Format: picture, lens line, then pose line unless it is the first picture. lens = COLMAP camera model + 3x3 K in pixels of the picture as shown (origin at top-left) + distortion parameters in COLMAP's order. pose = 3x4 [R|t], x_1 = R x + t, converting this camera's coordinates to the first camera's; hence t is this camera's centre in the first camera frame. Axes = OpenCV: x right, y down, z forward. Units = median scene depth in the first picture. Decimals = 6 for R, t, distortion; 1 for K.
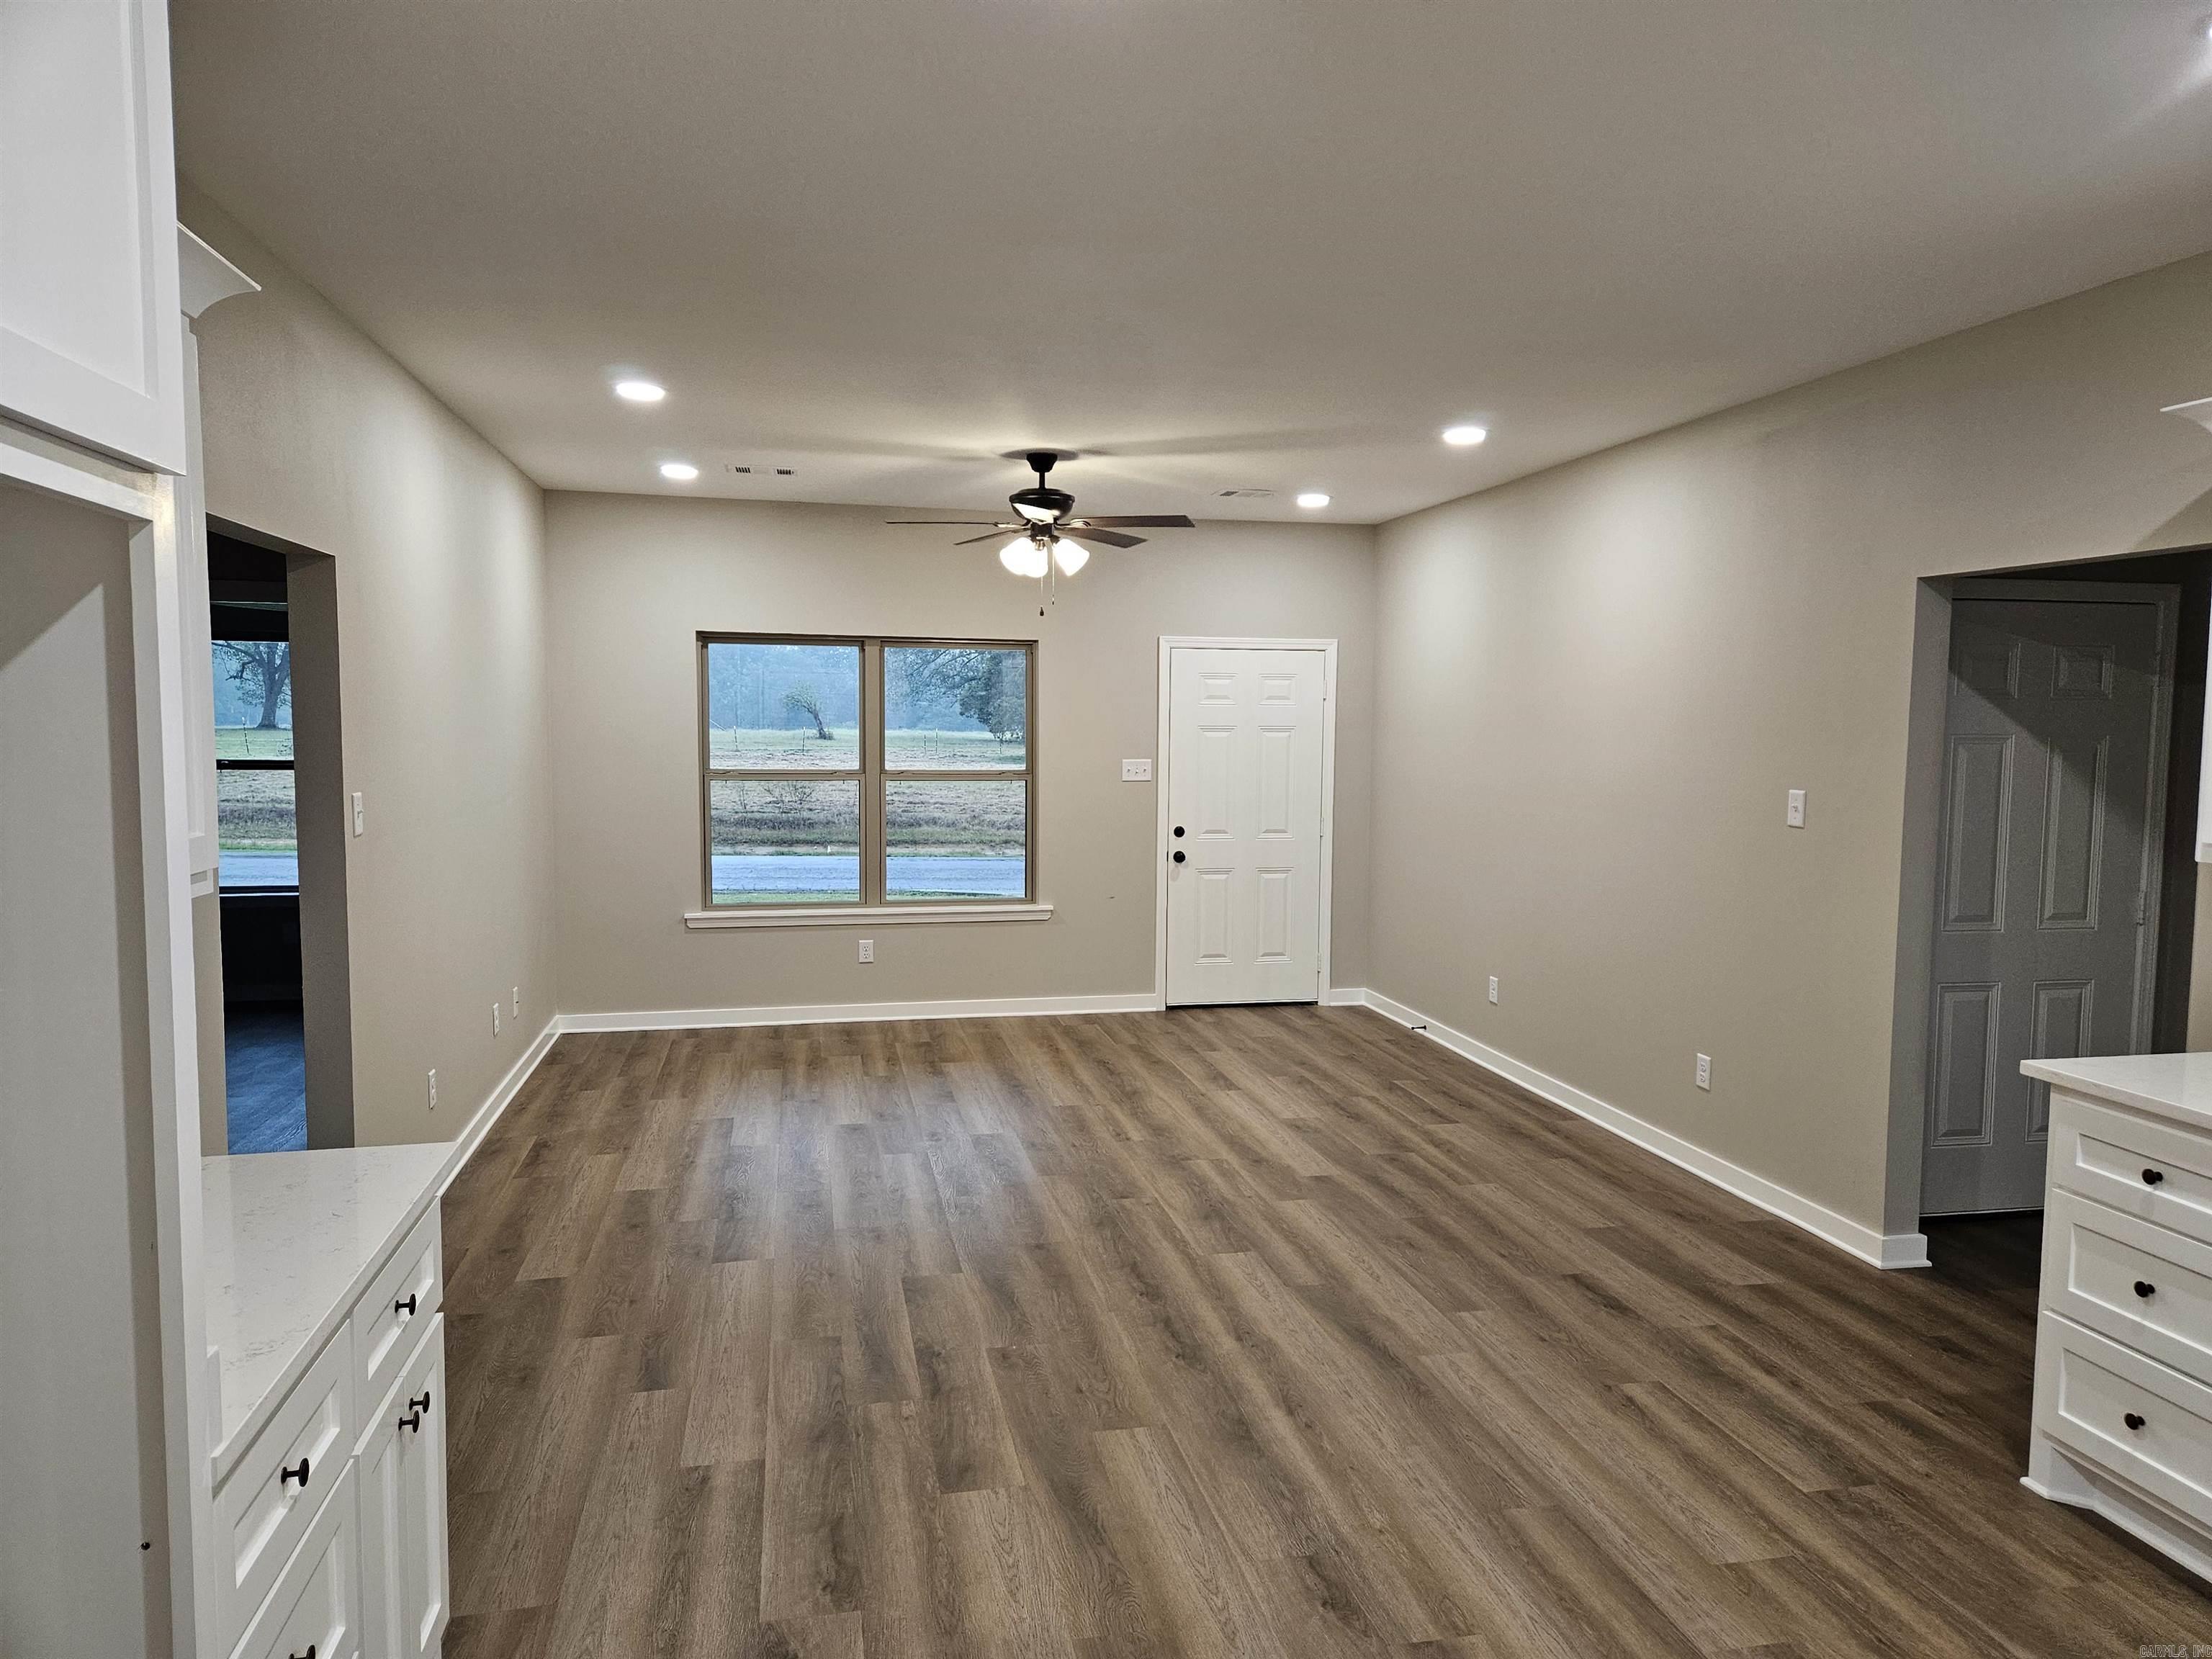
lens RADIAL K [[1459.8, 0, 1095.3], [0, 1459.8, 822.5], [0, 0, 1]] dist [0.073920, -0.053466]
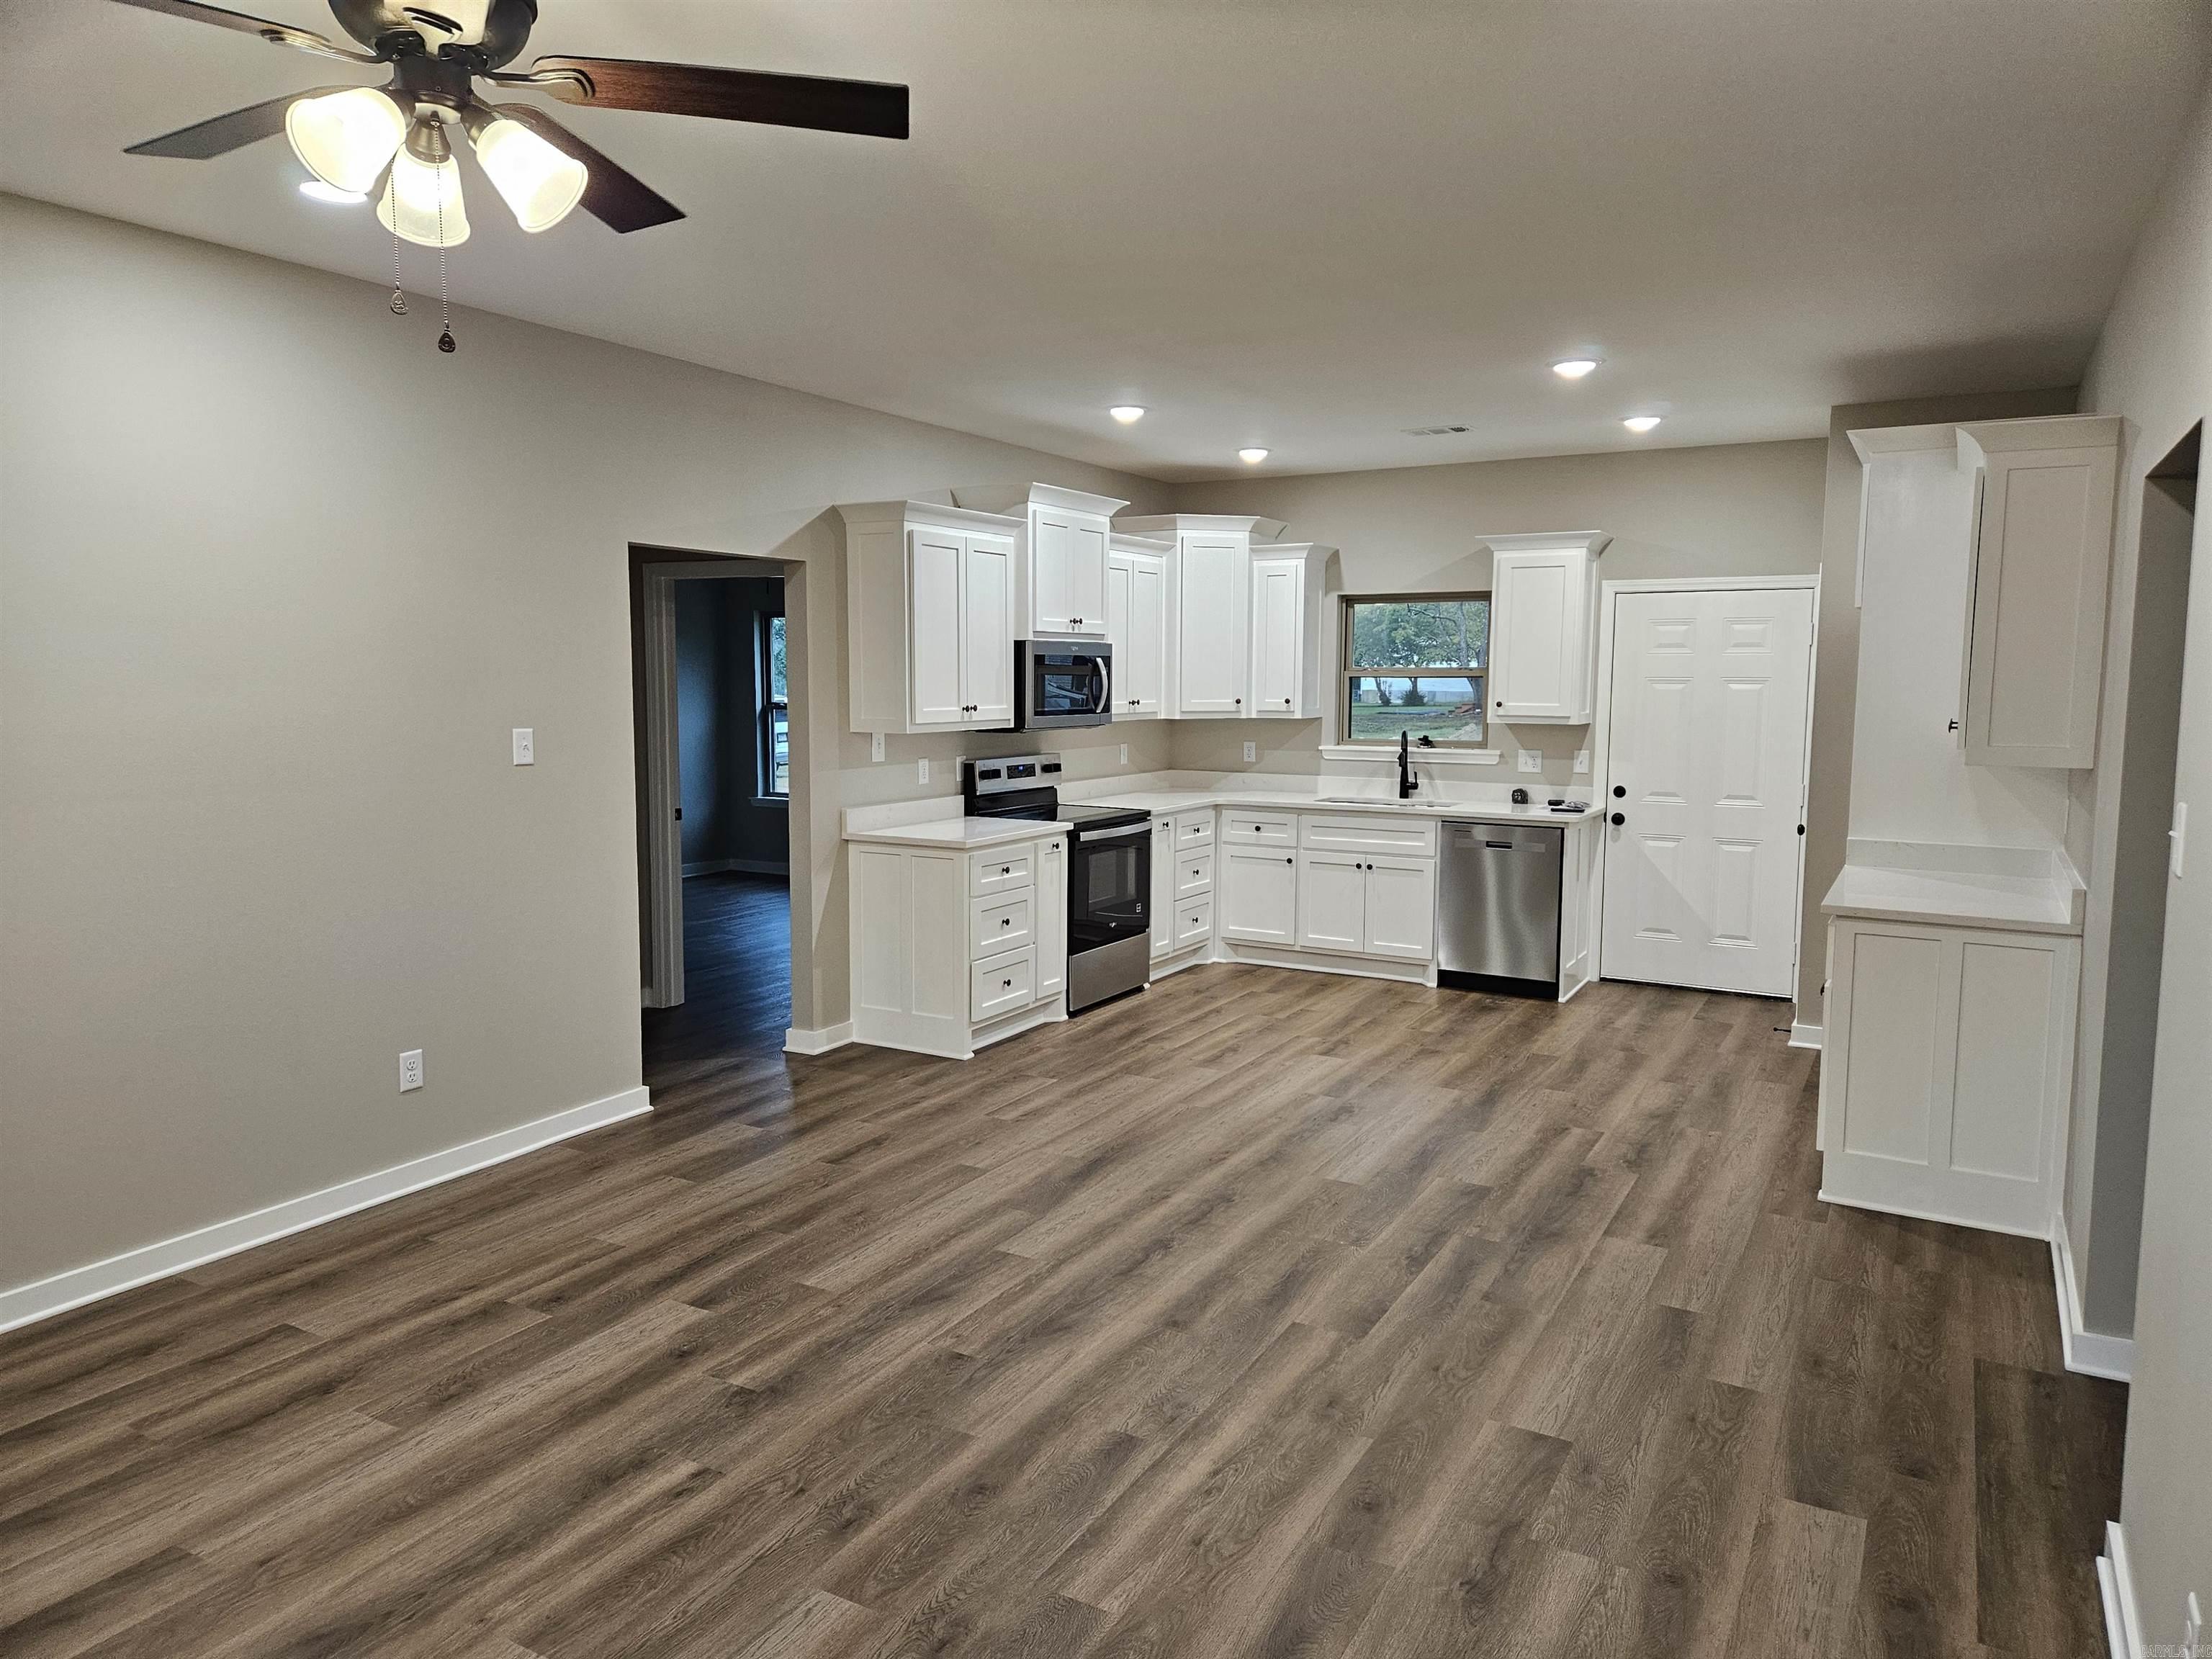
lens RADIAL K [[1459.8, 0, 1112.4], [0, 1459.8, 822.1], [0, 0, 1]] dist [0.073920, -0.053466]
pose [[-0.752831, -0.080857, 0.653229, -0.546588], [0.037225, 0.985608, 0.164899, -0.122704], [-0.657161, 0.148458, -0.738986, 1.663990]]
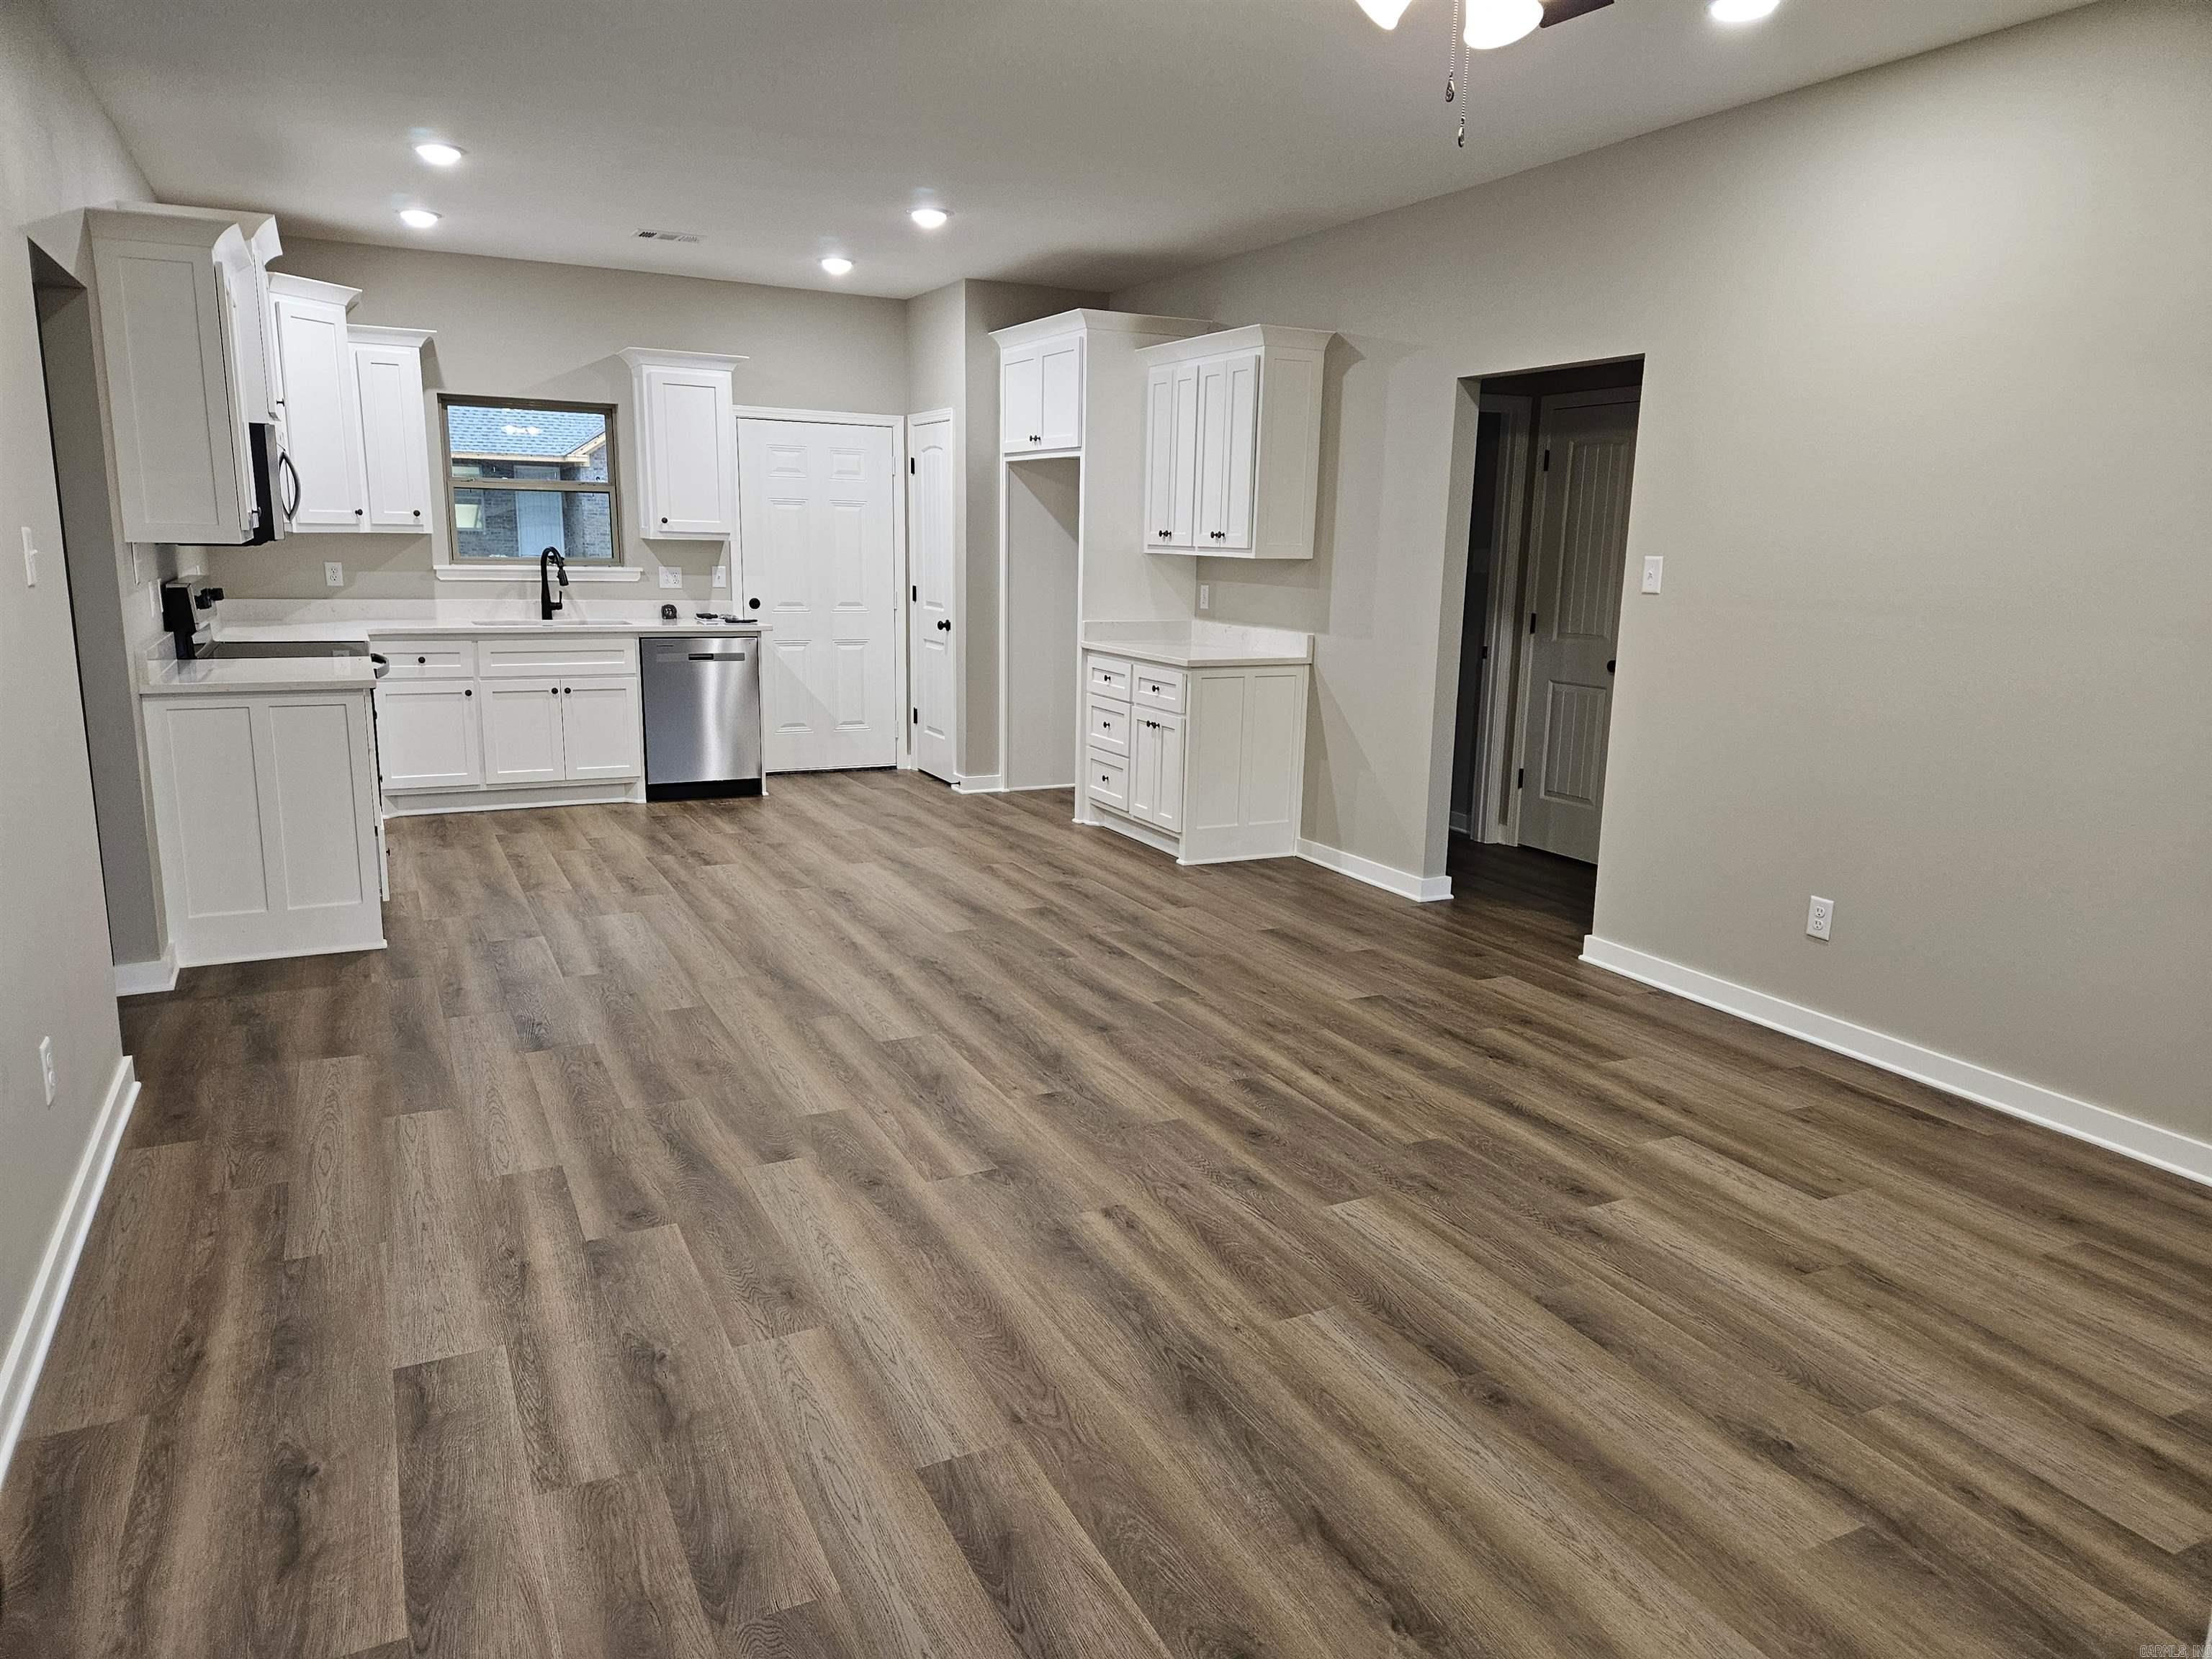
lens RADIAL K [[1459.8, 0, 1106.3], [0, 1459.8, 824.9], [0, 0, 1]] dist [0.073920, -0.053466]
pose [[-0.964783, 0.025244, -0.261832, 0.219595], [-0.046970, 0.962854, 0.265904, -0.101470], [0.258819, 0.268838, -0.927760, 1.959130]]
